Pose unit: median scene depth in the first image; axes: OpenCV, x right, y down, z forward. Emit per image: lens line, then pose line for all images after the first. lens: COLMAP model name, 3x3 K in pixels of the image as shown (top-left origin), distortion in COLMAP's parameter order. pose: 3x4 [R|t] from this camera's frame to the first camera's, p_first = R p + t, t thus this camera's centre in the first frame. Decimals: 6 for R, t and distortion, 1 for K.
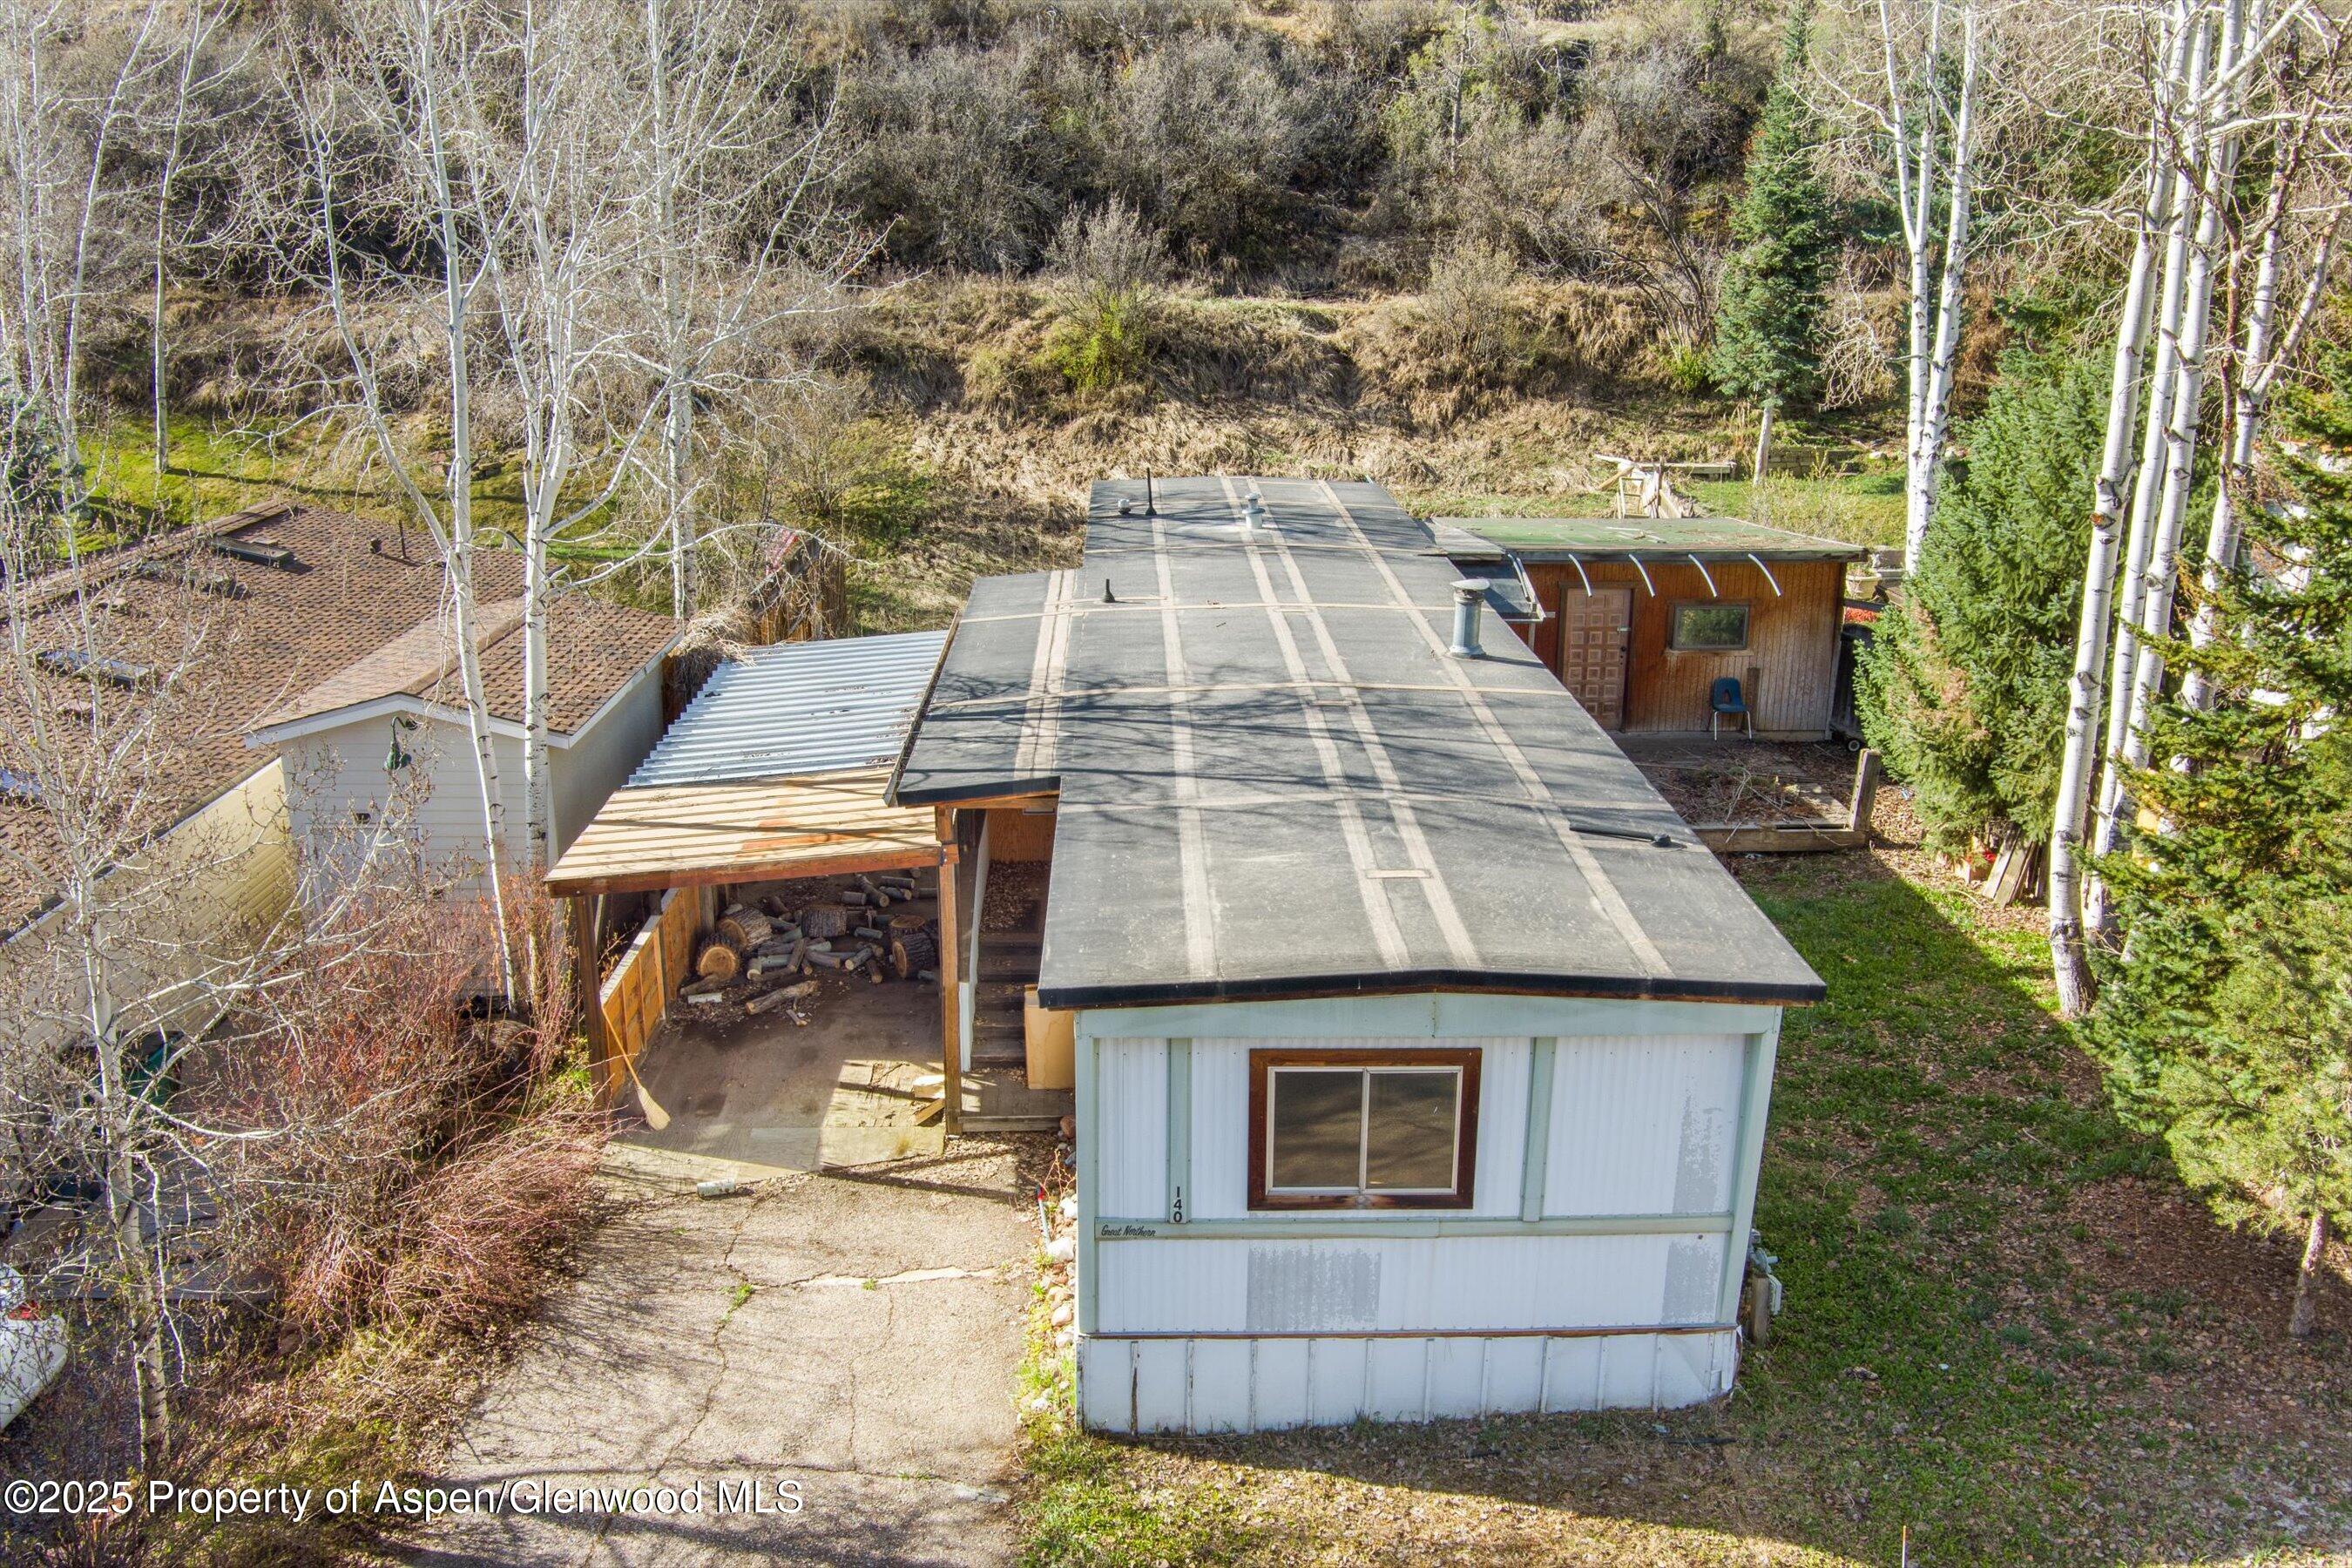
lens RADIAL K [[1903.9, 0, 1171.3], [0, 1903.9, 801.5], [0, 0, 1]] dist [-0.087375, 0.054434]
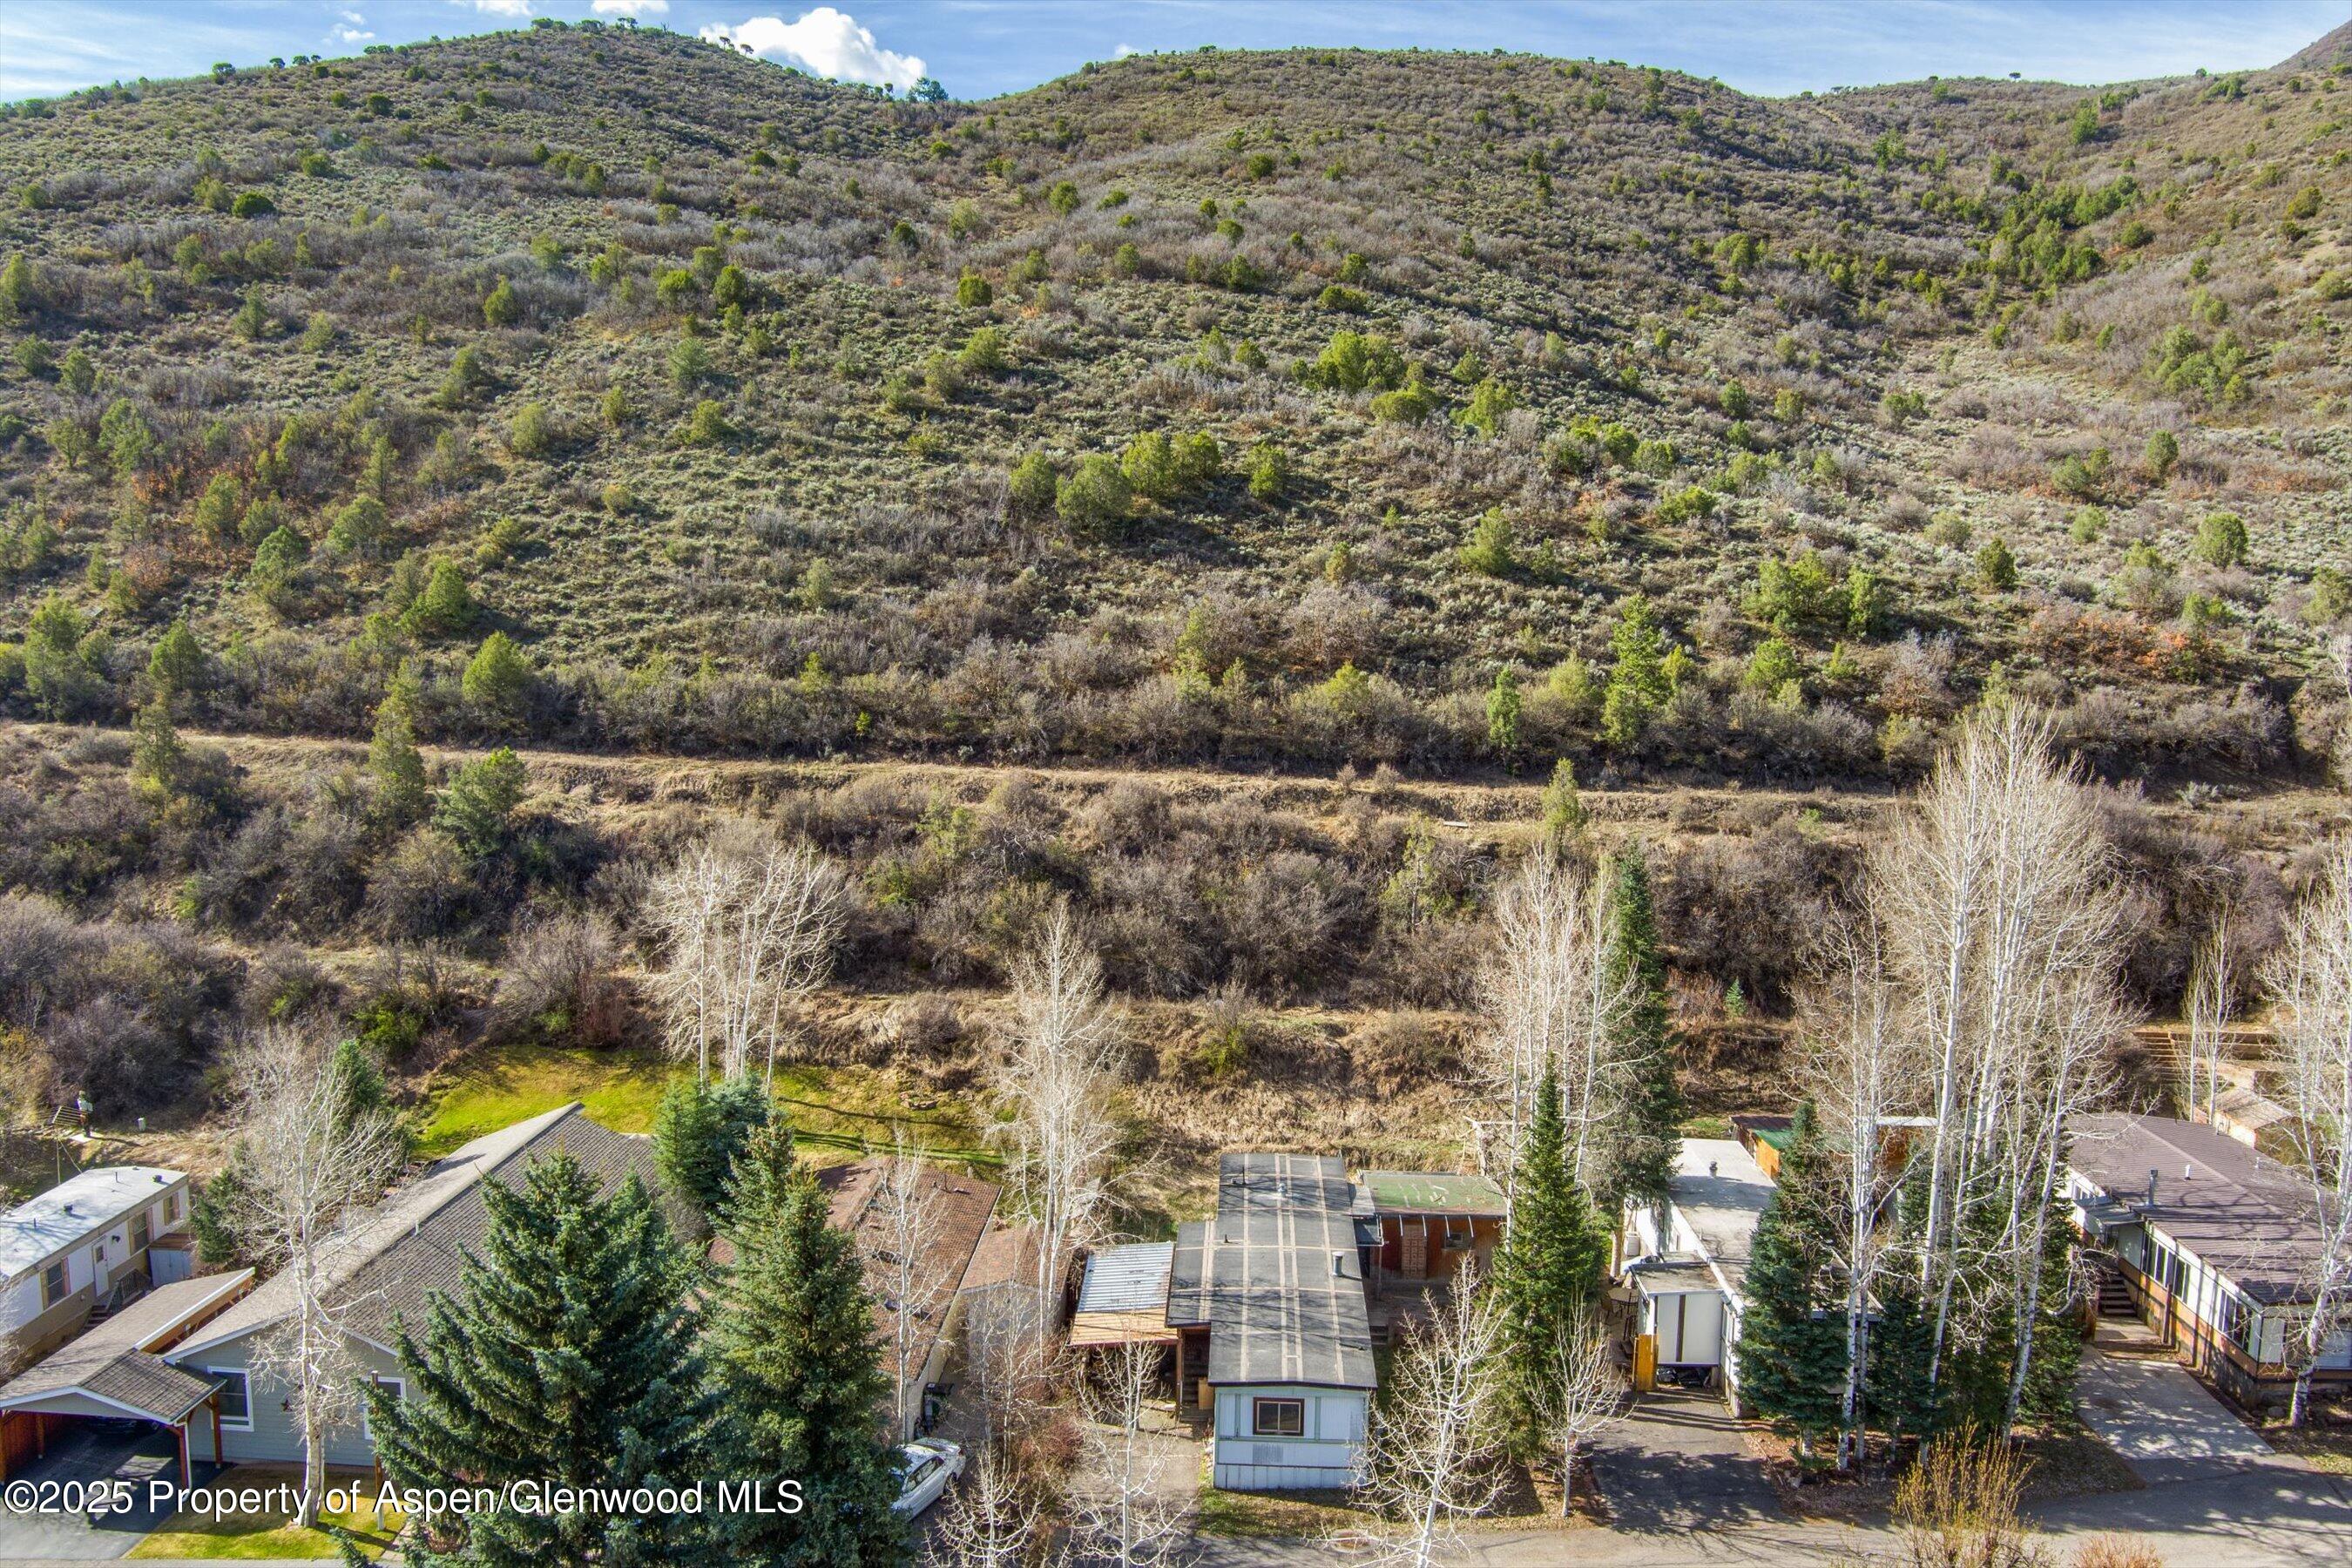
lens RADIAL K [[1894.3, 0, 1176.0], [0, 1894.3, 810.6], [0, 0, 1]] dist [-0.063514, -0.004710]
pose [[0.997822, 0.017818, -0.063517, 0.072357], [-0.028984, 0.983336, -0.179475, -0.268705], [0.059261, 0.180925, 0.981710, -2.274611]]
